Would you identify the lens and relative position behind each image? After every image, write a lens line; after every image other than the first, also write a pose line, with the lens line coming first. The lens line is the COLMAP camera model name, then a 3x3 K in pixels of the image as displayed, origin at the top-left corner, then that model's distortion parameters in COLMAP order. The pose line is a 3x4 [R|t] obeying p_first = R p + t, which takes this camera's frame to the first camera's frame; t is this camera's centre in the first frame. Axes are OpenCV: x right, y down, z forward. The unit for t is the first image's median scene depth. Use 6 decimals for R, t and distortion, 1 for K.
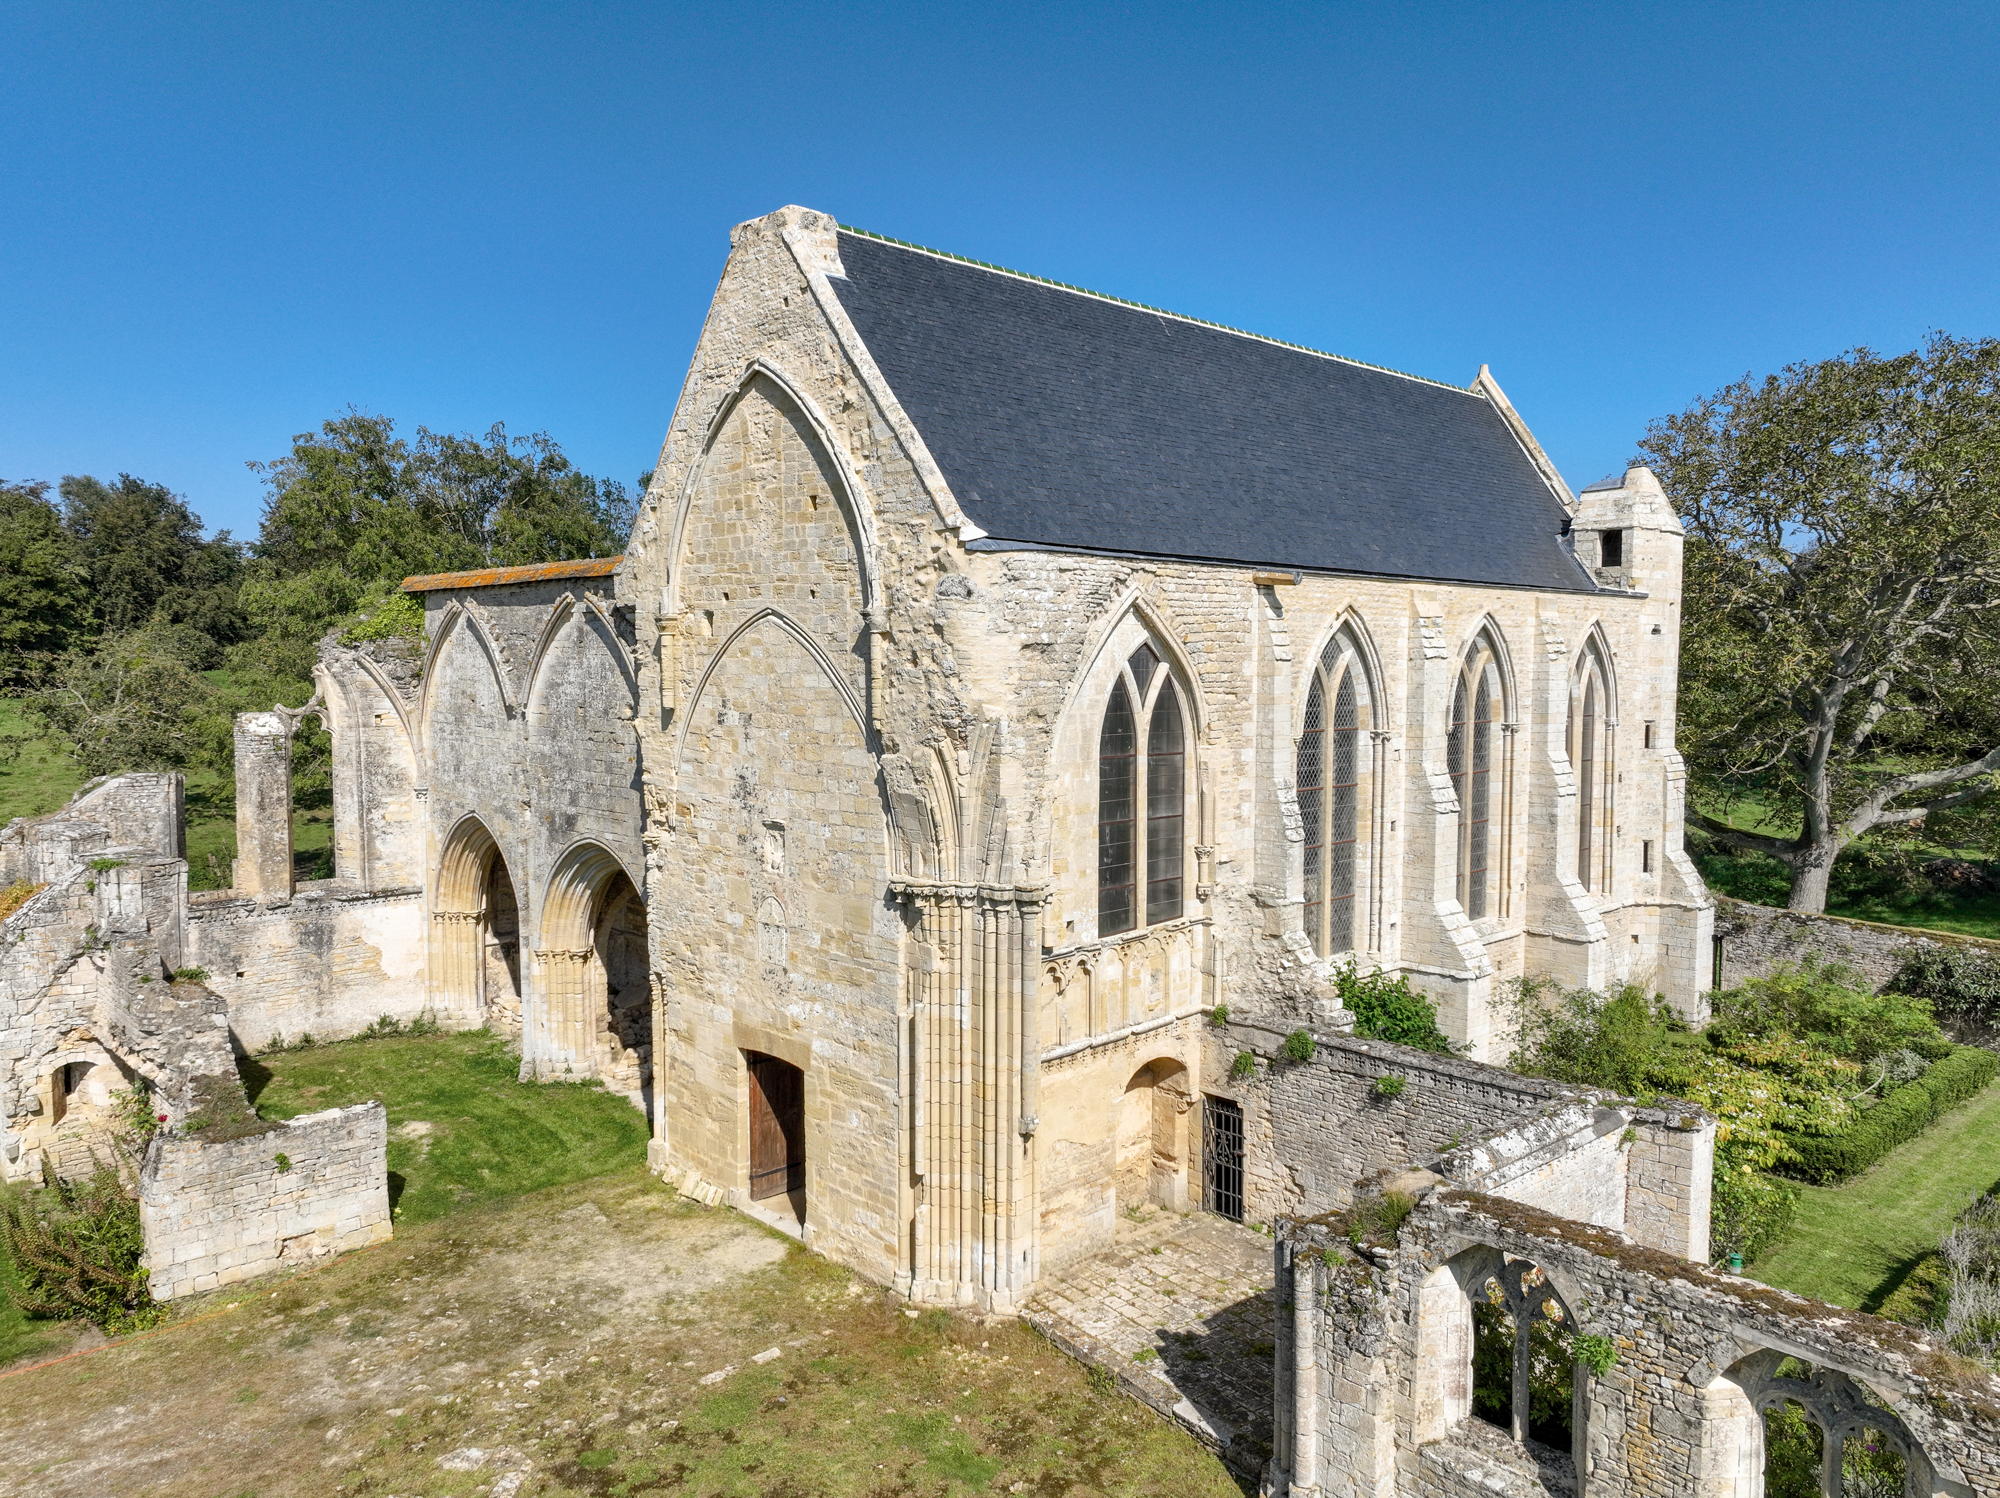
lens RADIAL K [[1397.7, 0, 1009.8], [0, 1397.7, 756.6], [0, 0, 1]] dist [0.013563, 0.002660]
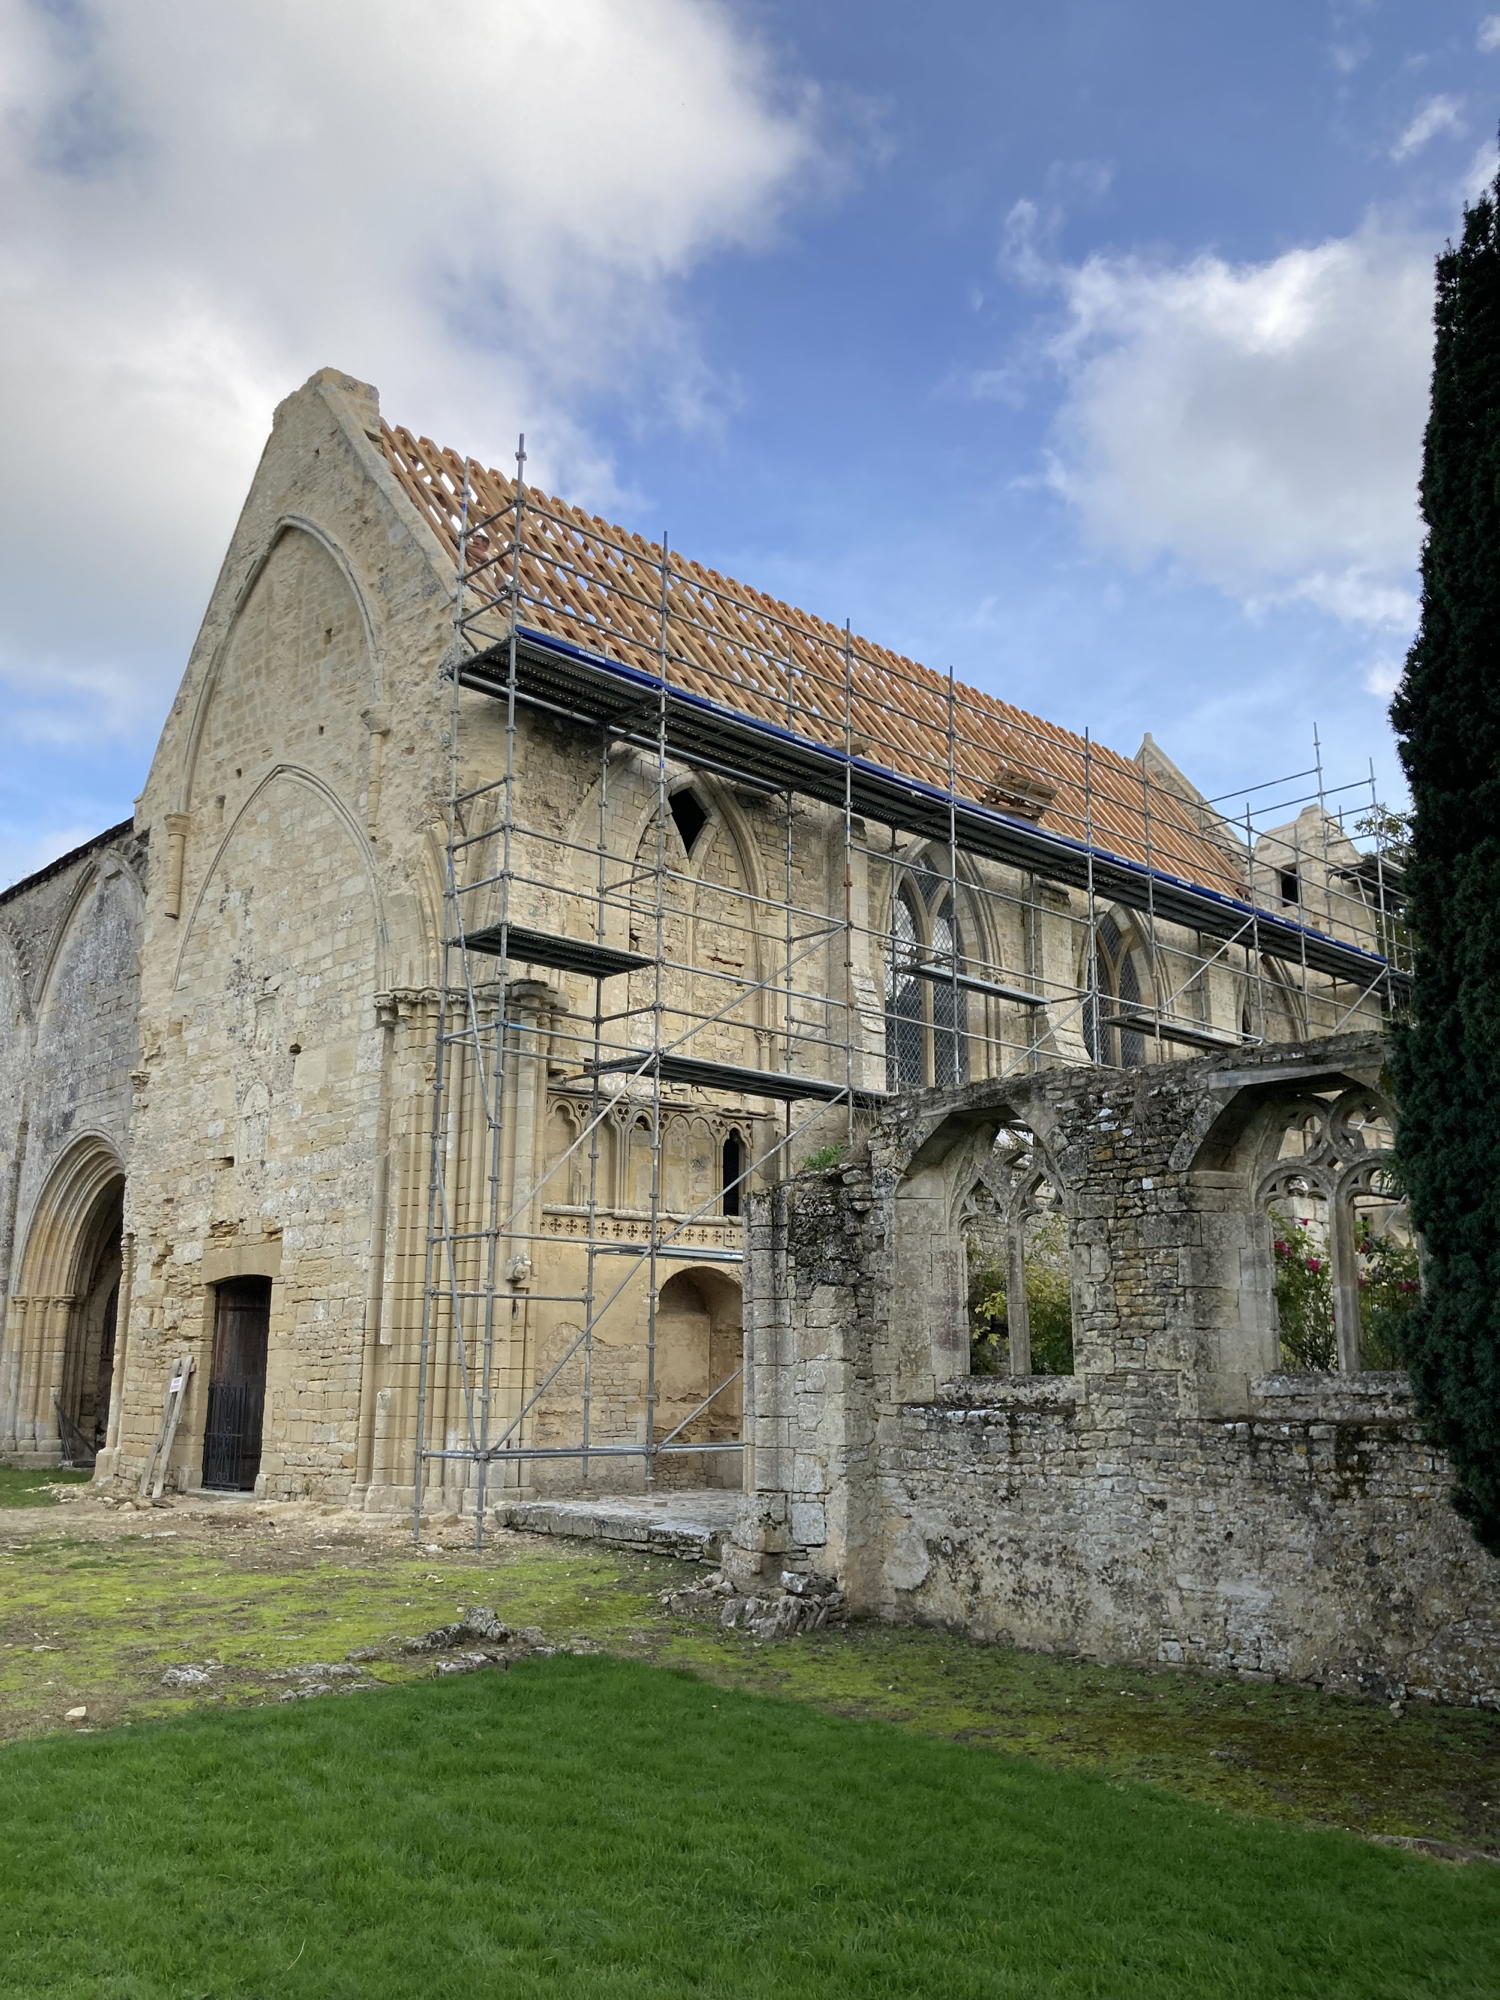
lens RADIAL K [[1617.8, 0, 744.3], [0, 1617.8, 1003.8], [0, 0, 1]] dist [0.048126, -0.000177]
pose [[0.999982, 0.001687, -0.005745, 0.128395], [-0.003279, 0.957122, -0.289668, 0.329889], [0.005010, 0.289682, 0.957110, 0.041815]]
